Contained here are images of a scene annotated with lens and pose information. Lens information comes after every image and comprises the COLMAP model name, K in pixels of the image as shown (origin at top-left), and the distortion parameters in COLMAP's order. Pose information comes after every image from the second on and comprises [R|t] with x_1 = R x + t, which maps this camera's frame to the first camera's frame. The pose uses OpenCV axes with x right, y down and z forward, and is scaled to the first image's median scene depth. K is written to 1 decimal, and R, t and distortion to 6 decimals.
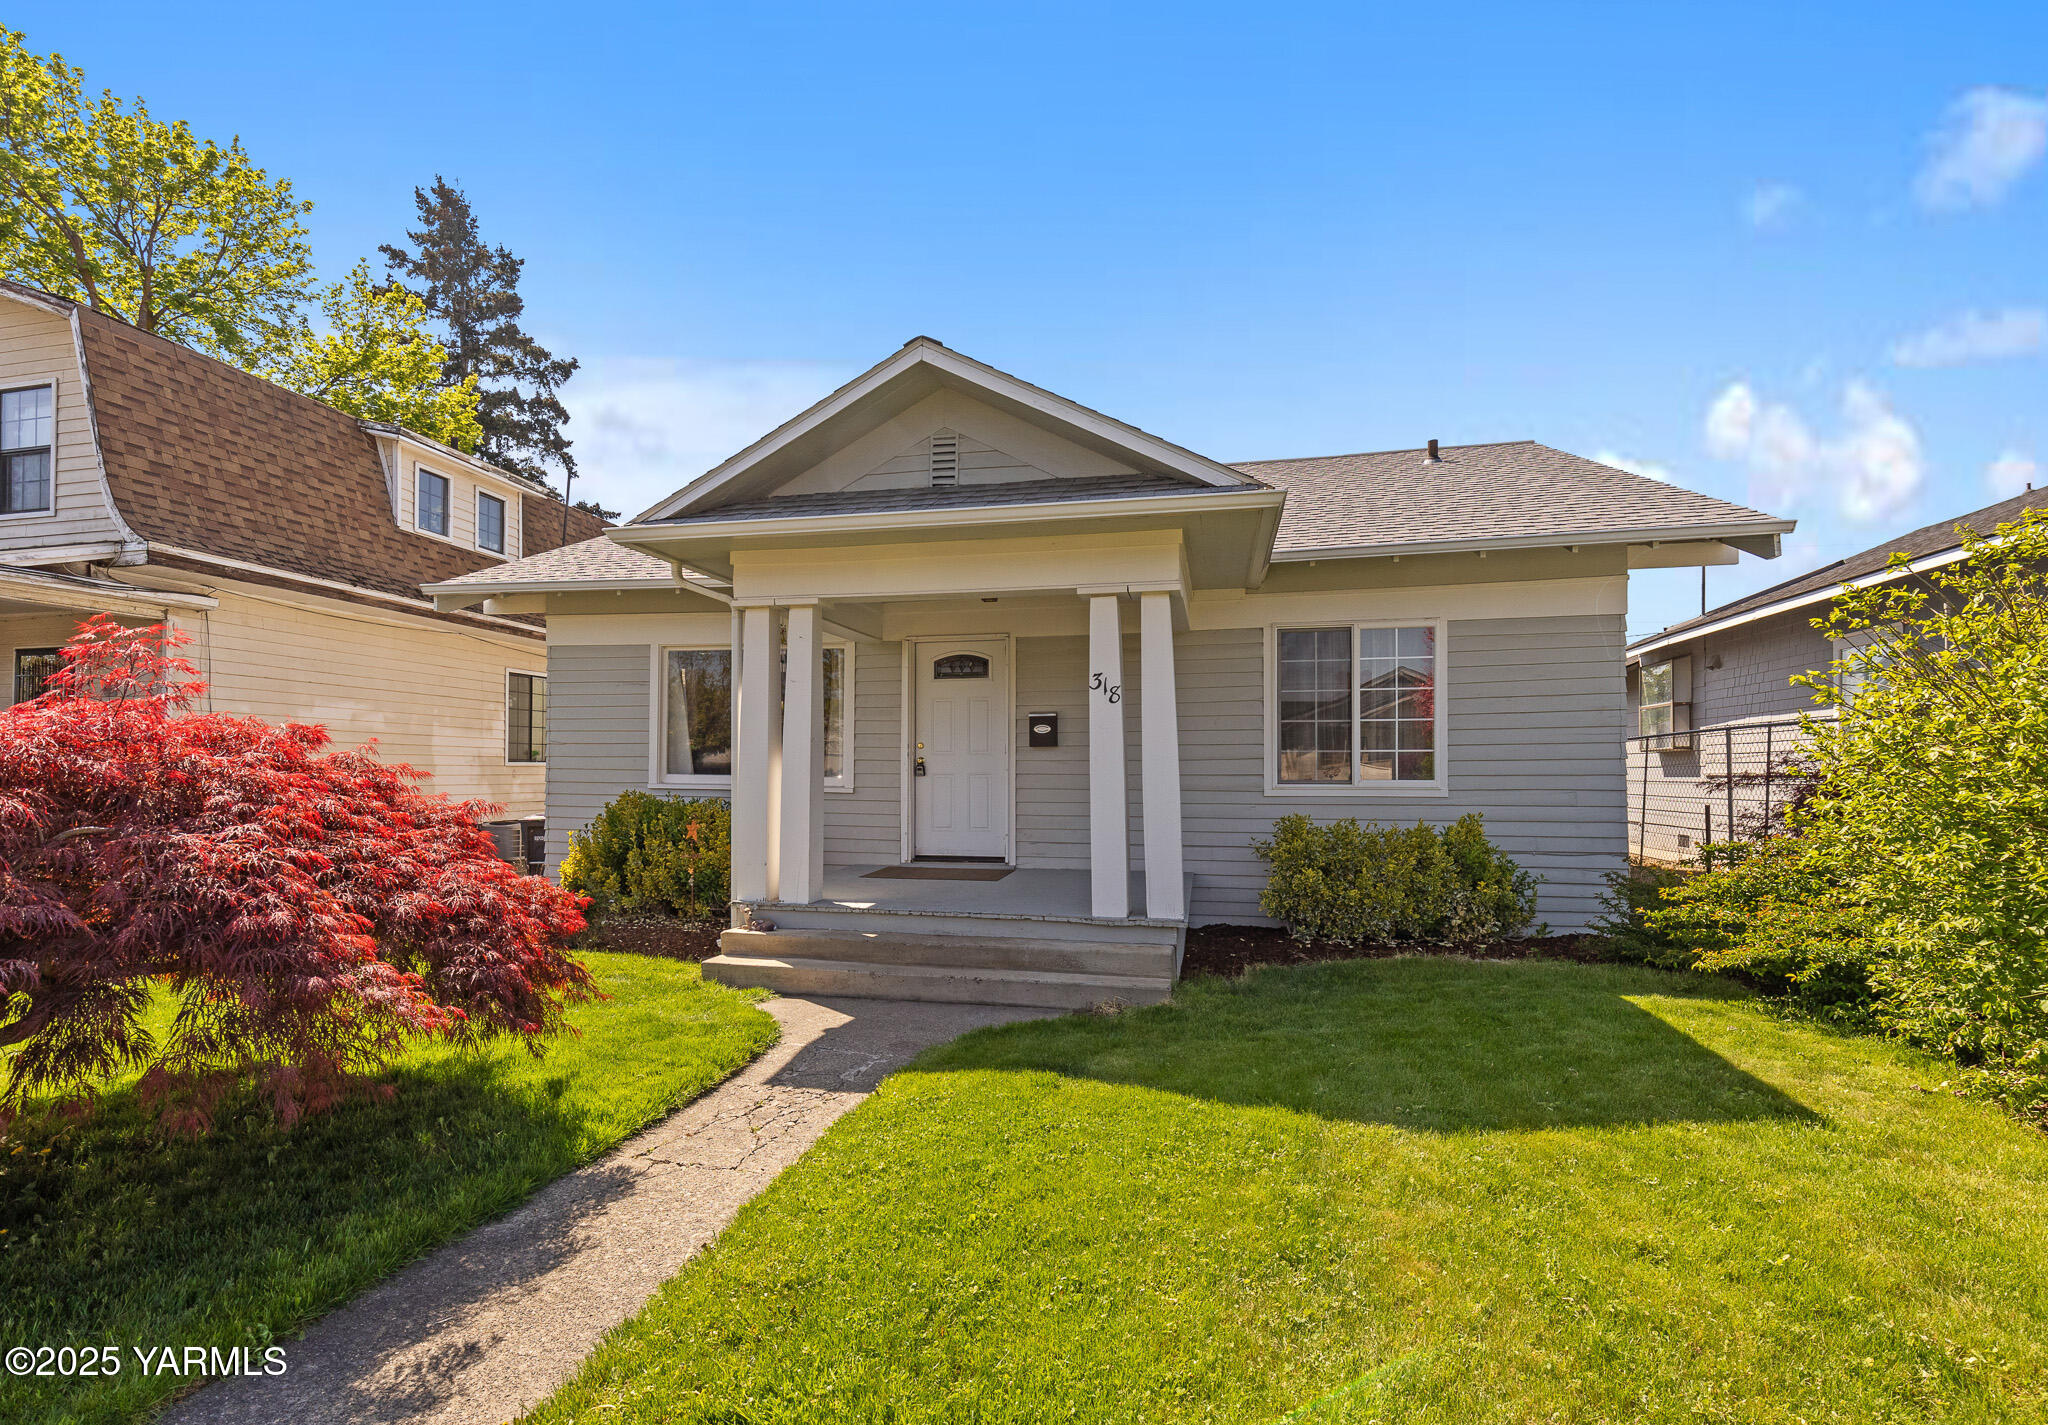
lens RADIAL K [[937.7, 0, 1020.7], [0, 937.7, 748.2], [0, 0, 1]] dist [-0.001474, 0.000071]
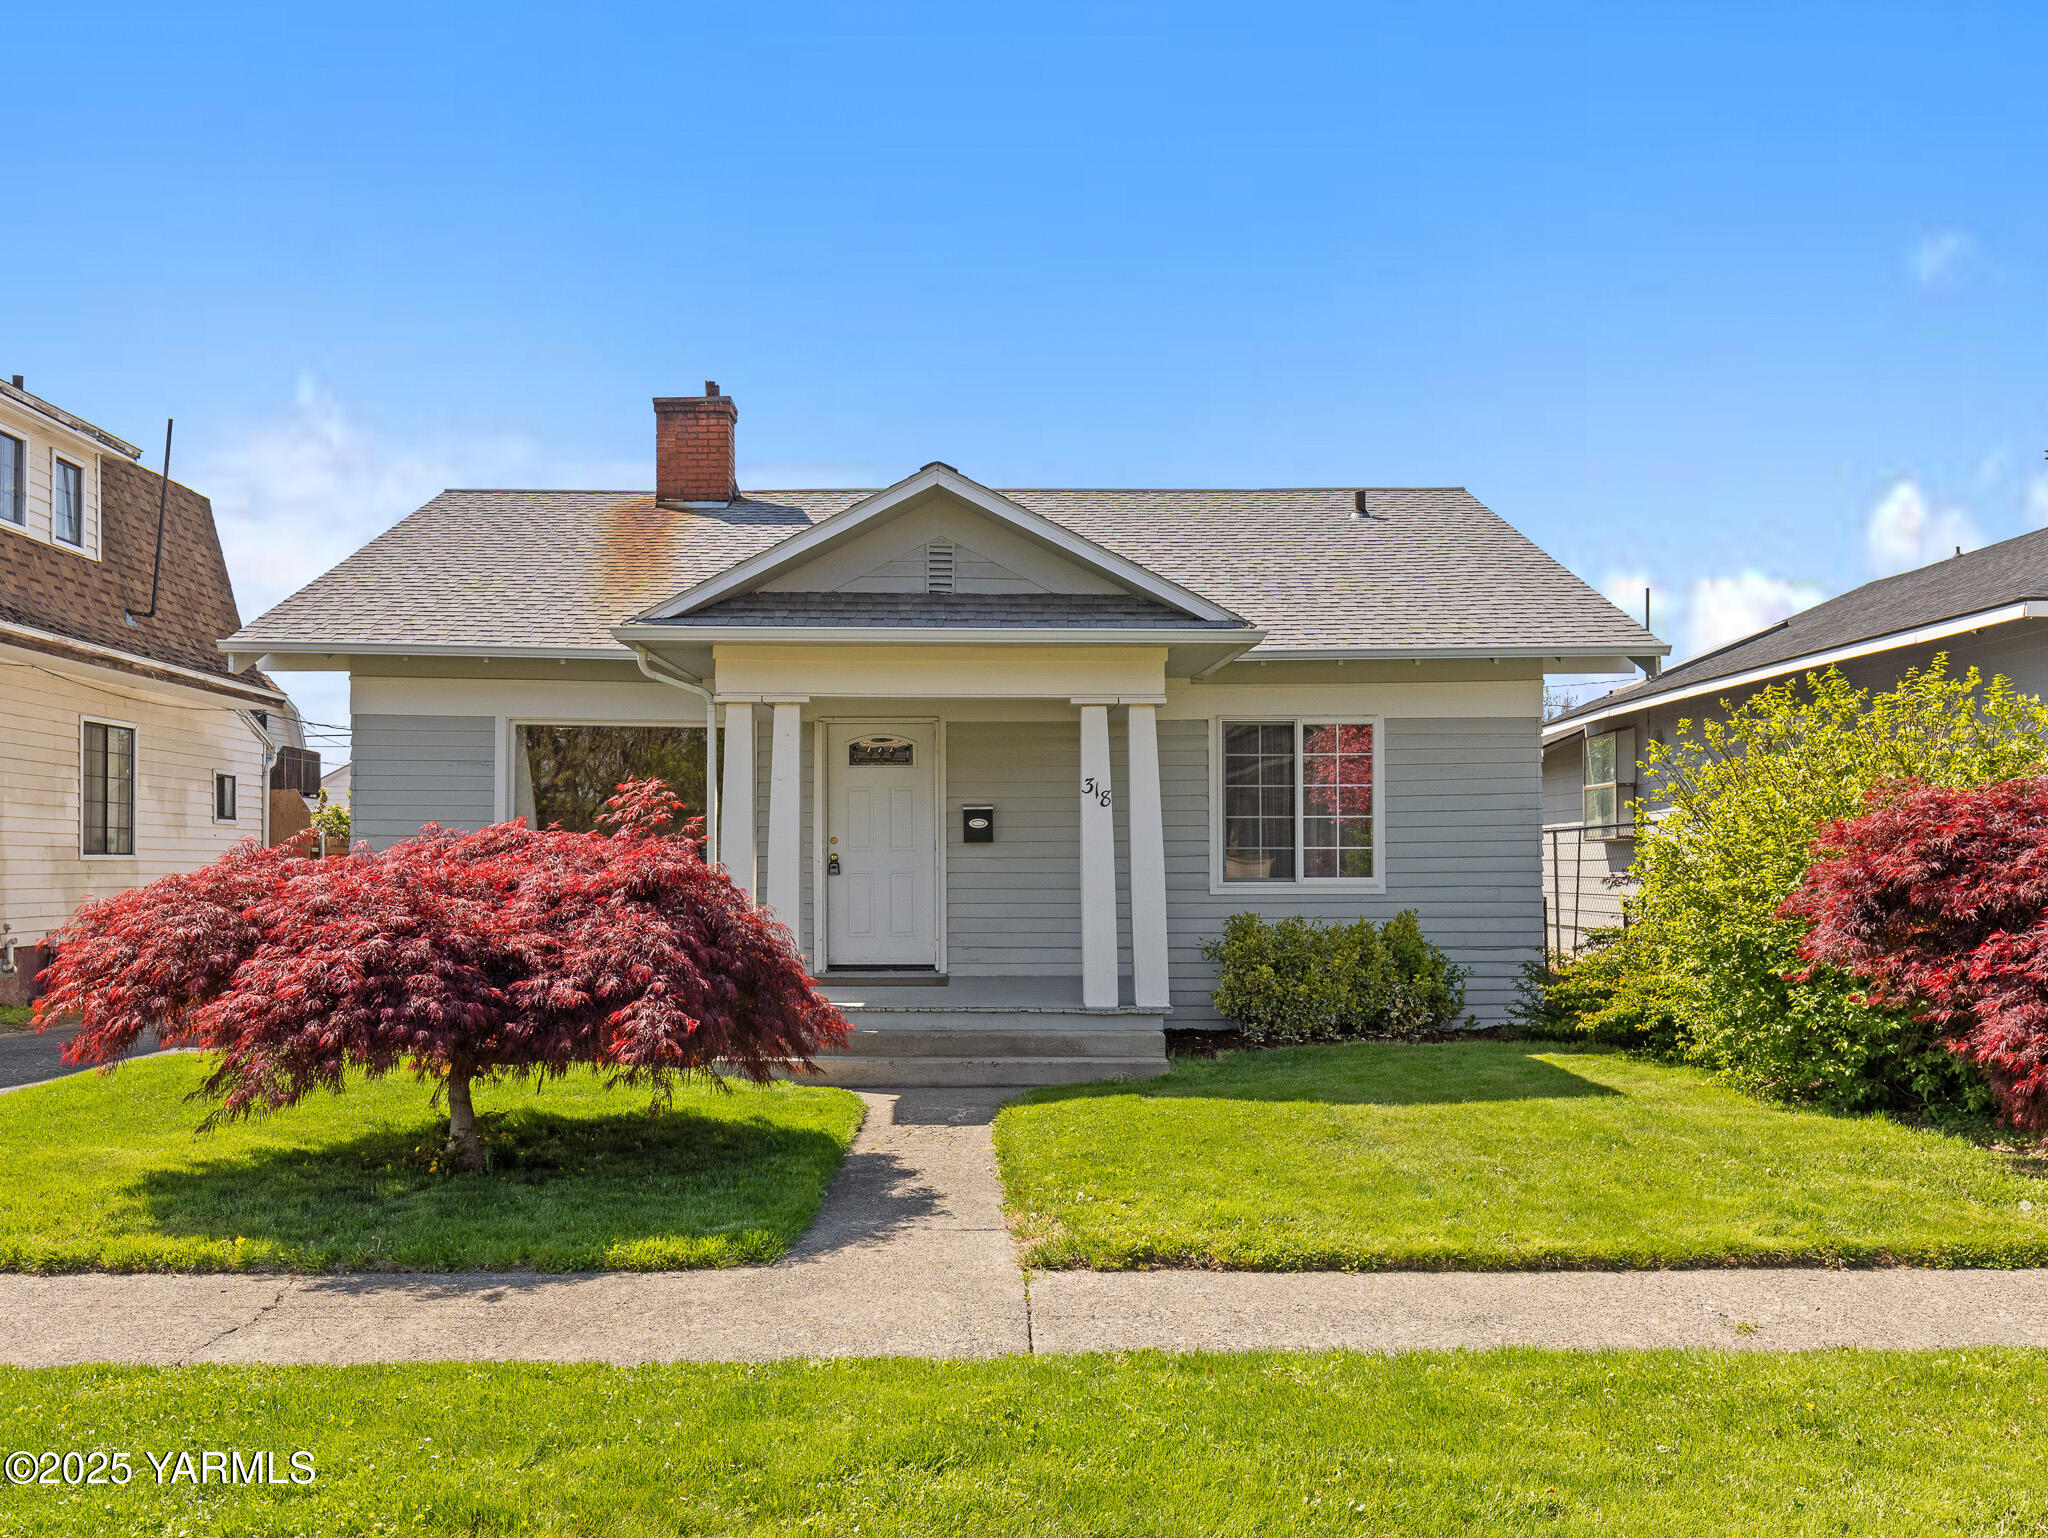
lens RADIAL K [[1750.1, 0, 1024.0], [0, 1750.1, 769.0], [0, 0, 1]] dist [-0.033957, 0.001021]
pose [[0.969538, 0.011426, 0.244674, -0.396366], [-0.004333, 0.999555, -0.029510, -0.026157], [-0.244902, 0.027551, 0.969156, -0.755606]]
